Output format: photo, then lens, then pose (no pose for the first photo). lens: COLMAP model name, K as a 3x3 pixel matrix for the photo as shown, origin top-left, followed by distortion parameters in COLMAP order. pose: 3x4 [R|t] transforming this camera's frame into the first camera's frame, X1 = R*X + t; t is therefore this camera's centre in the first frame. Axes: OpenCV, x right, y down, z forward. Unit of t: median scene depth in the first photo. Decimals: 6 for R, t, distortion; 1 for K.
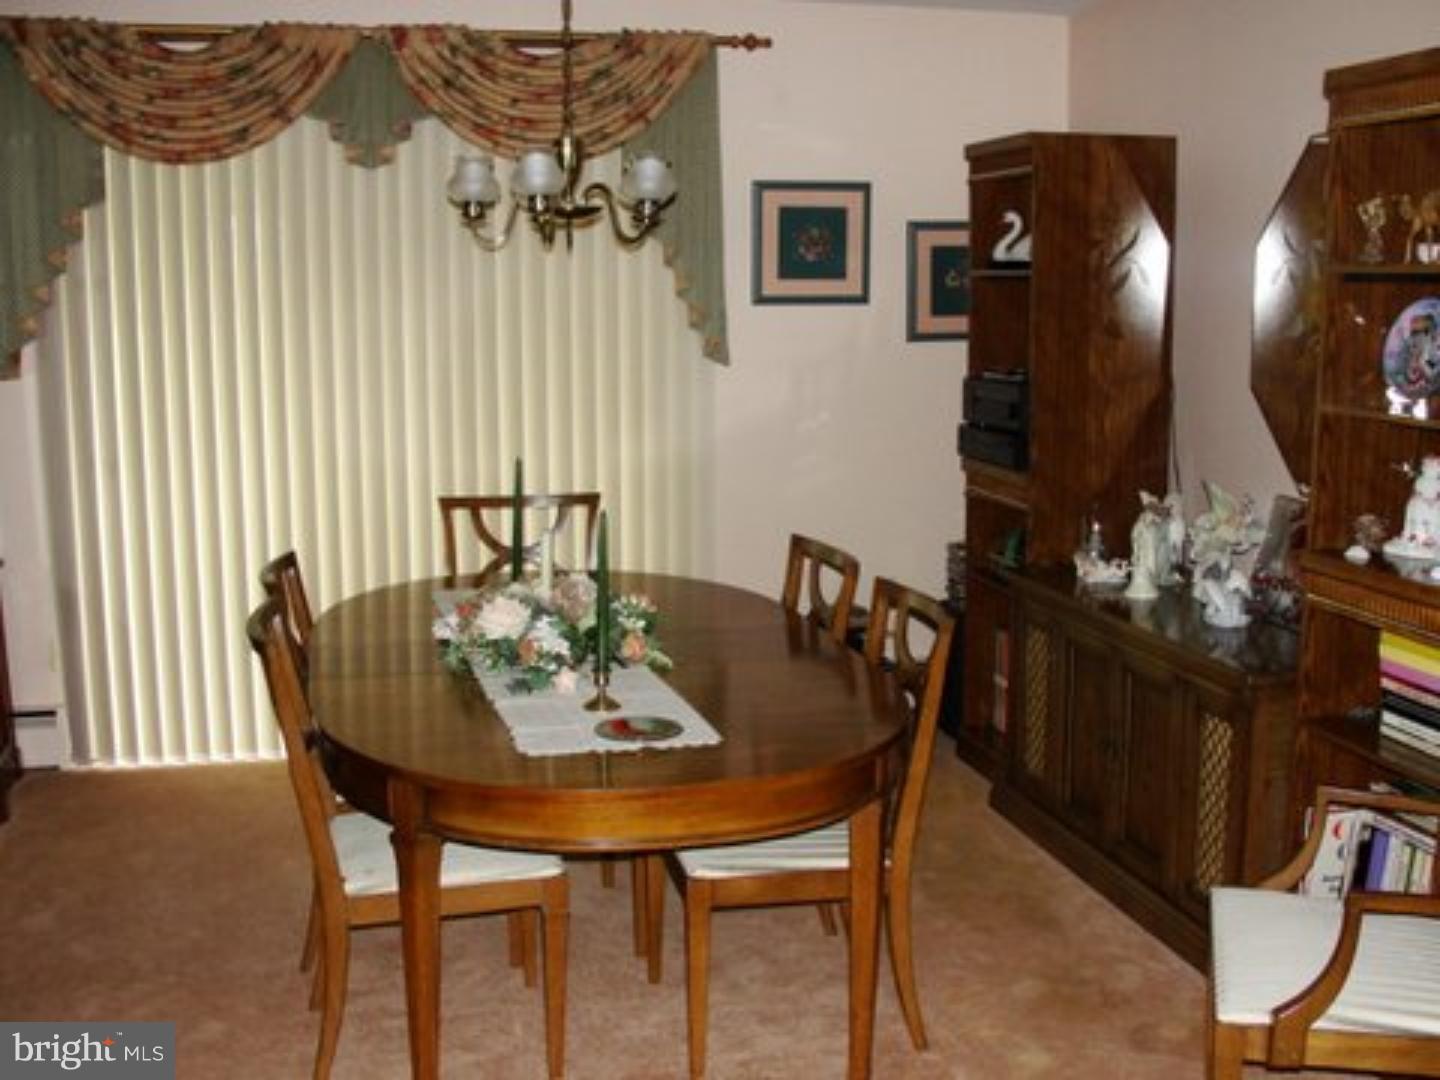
lens RADIAL K [[1724.0, 0, 719.6], [0, 1724.0, 589.7], [0, 0, 1]] dist [-0.275851, 0.517966]
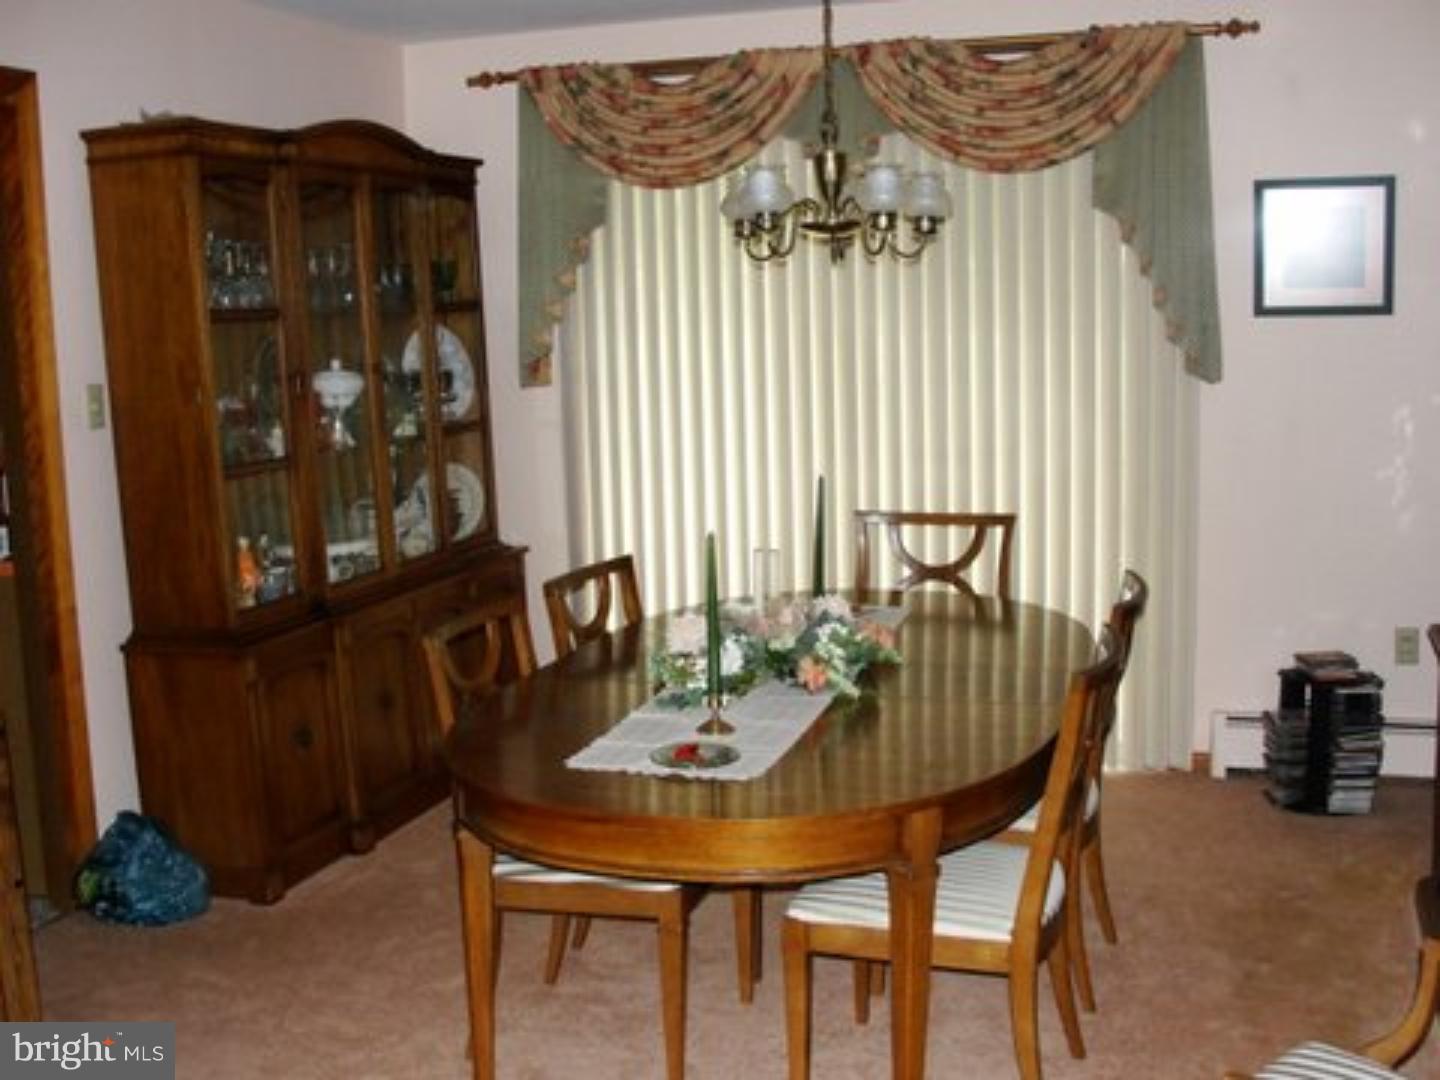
lens RADIAL K [[1689.8, 0, 720.0], [0, 1689.8, 540.0], [0, 0, 1]] dist [-0.008560, -0.272219]
pose [[0.848190, 0.055344, -0.526793, 0.286741], [-0.070353, 0.997486, -0.008482, -0.021909], [0.524999, 0.044256, 0.849951, 0.100266]]
